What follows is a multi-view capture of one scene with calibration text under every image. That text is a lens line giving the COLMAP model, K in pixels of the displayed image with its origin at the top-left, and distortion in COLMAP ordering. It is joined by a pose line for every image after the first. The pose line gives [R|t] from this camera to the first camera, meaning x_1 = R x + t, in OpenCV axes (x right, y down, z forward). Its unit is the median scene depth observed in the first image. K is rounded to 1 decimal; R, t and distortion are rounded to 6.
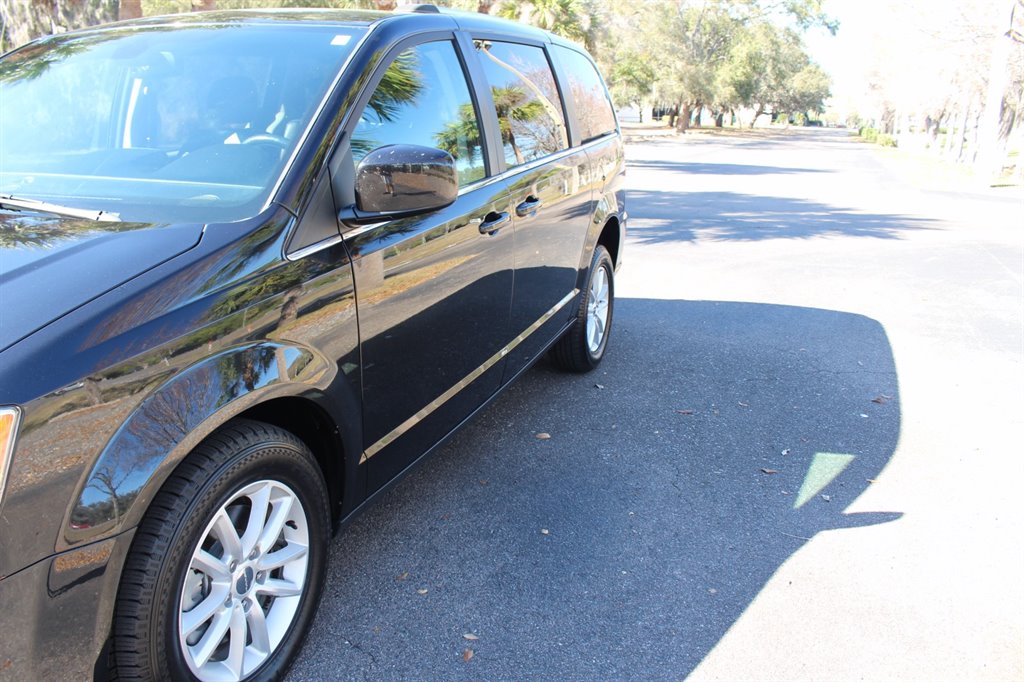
lens RADIAL K [[840.0, 0, 489.9], [0, 840.0, 345.3], [0, 0, 1]] dist [-0.146500, 0.109218]
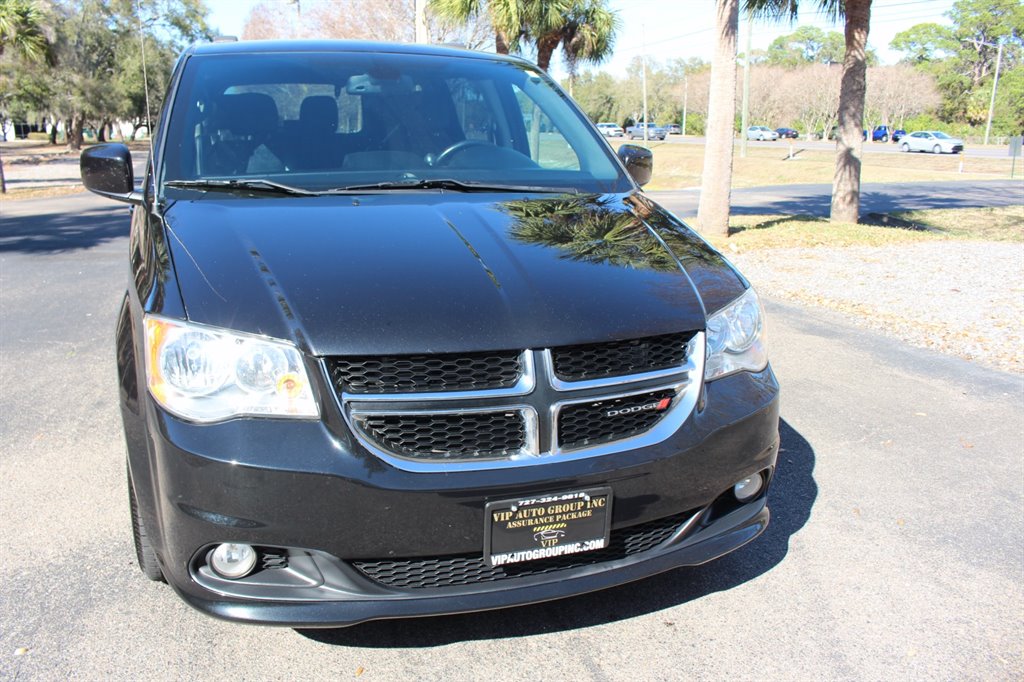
lens RADIAL K [[840.0, 0, 489.9], [0, 840.0, 345.3], [0, 0, 1]] dist [-0.146500, 0.109218]
pose [[0.751335, -0.172461, 0.636988, -0.772978], [0.180514, 0.982144, 0.052992, 0.003749], [-0.634752, 0.075171, 0.769051, -0.026096]]
